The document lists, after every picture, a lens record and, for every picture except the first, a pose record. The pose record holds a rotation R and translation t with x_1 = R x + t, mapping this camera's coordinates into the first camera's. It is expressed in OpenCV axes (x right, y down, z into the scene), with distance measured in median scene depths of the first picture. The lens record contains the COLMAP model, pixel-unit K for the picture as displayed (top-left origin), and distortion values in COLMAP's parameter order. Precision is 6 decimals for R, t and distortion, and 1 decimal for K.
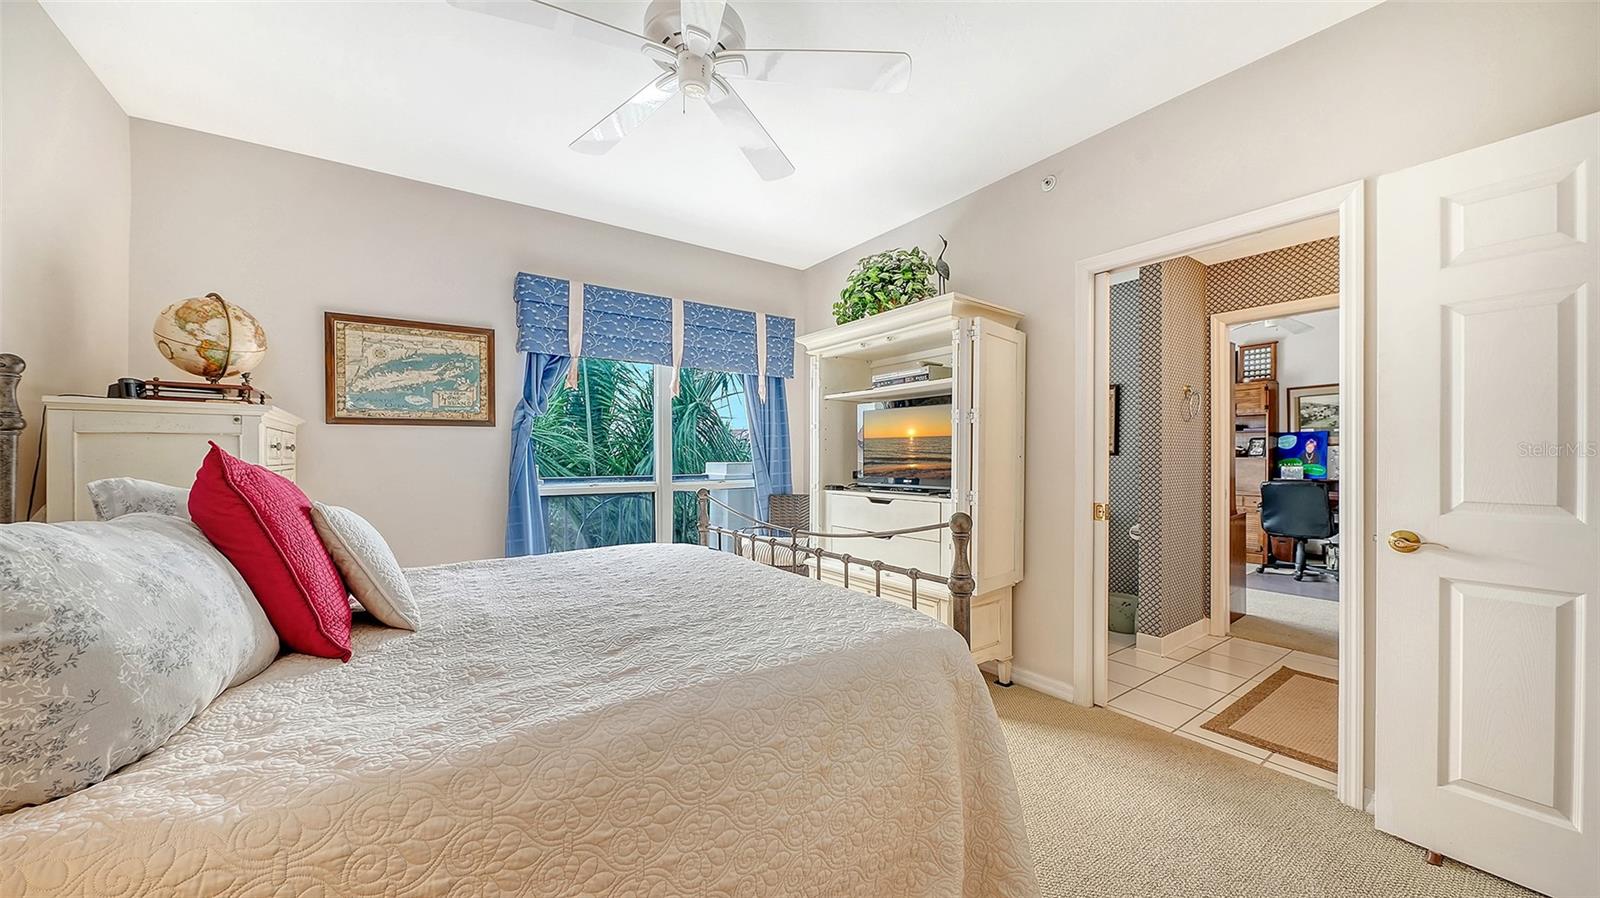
lens RADIAL K [[557.0, 0, 807.2], [0, 557.0, 453.3], [0, 0, 1]] dist [-0.000655, -0.000027]
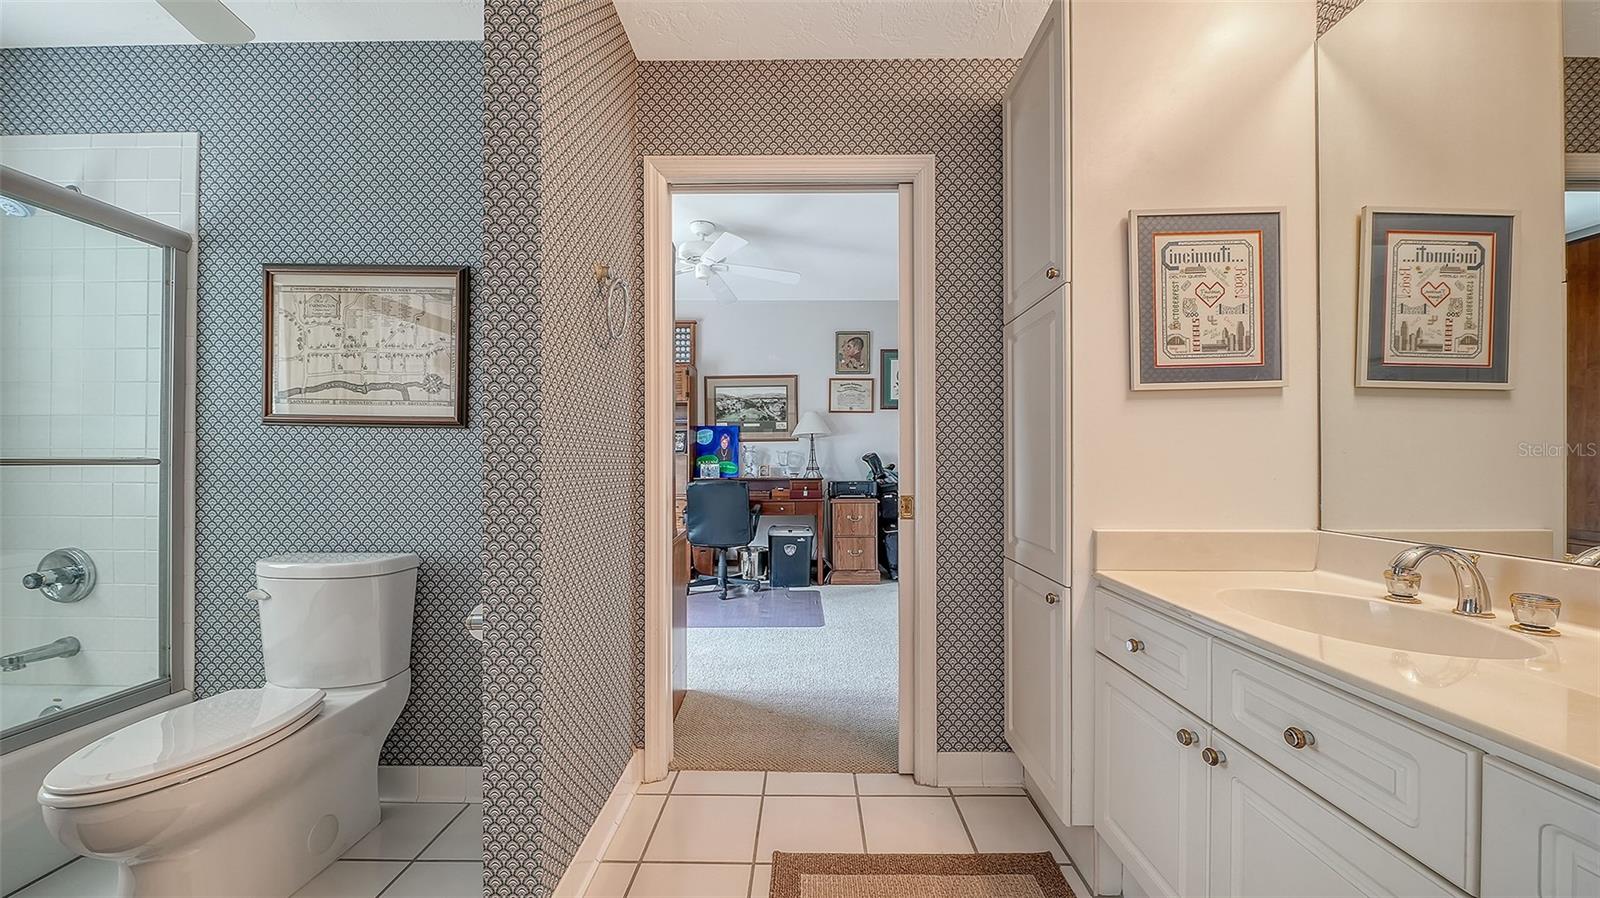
lens RADIAL K [[557.0, 0, 805.9], [0, 557.0, 461.1], [0, 0, 1]] dist [-0.000655, -0.000027]
pose [[0.588383, -0.000466, 0.808582, 0.241816], [0.002284, 0.999997, -0.001087, 0.020037], [-0.808579, 0.002486, 0.588382, 0.351996]]
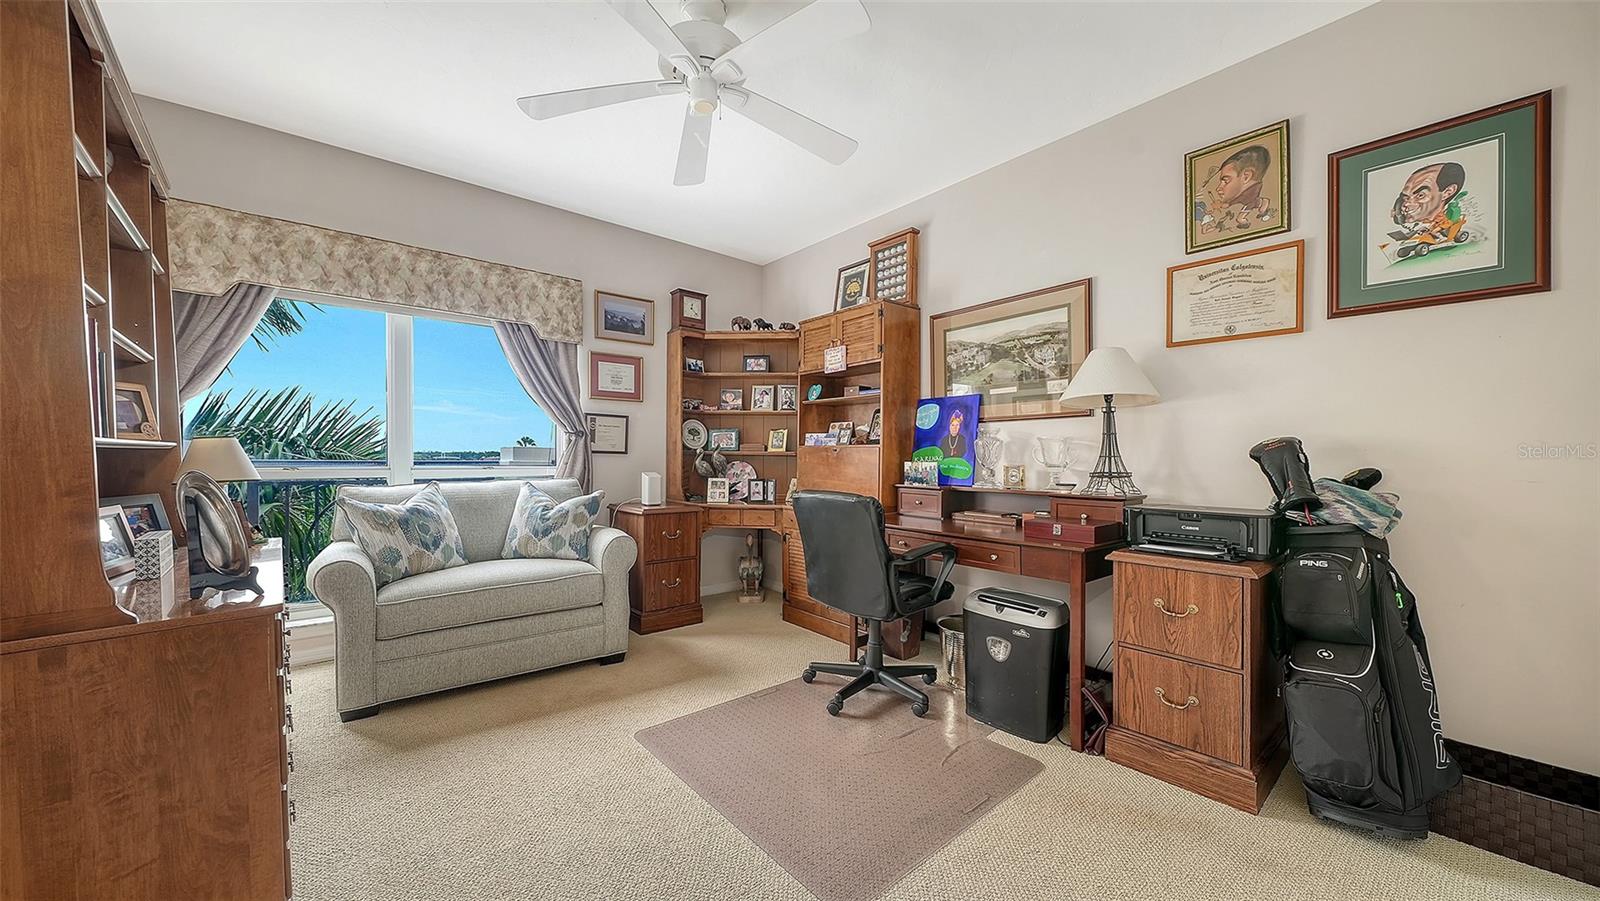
lens RADIAL K [[568.3, 0, 800.2], [0, 568.3, 452.4], [0, 0, 1]] dist [-0.002487, -0.000103]
pose [[0.998717, 0.005131, 0.050380, 0.723901], [-0.004921, 0.999979, -0.004282, 0.017252], [-0.050401, 0.004028, 0.998721, 0.468594]]
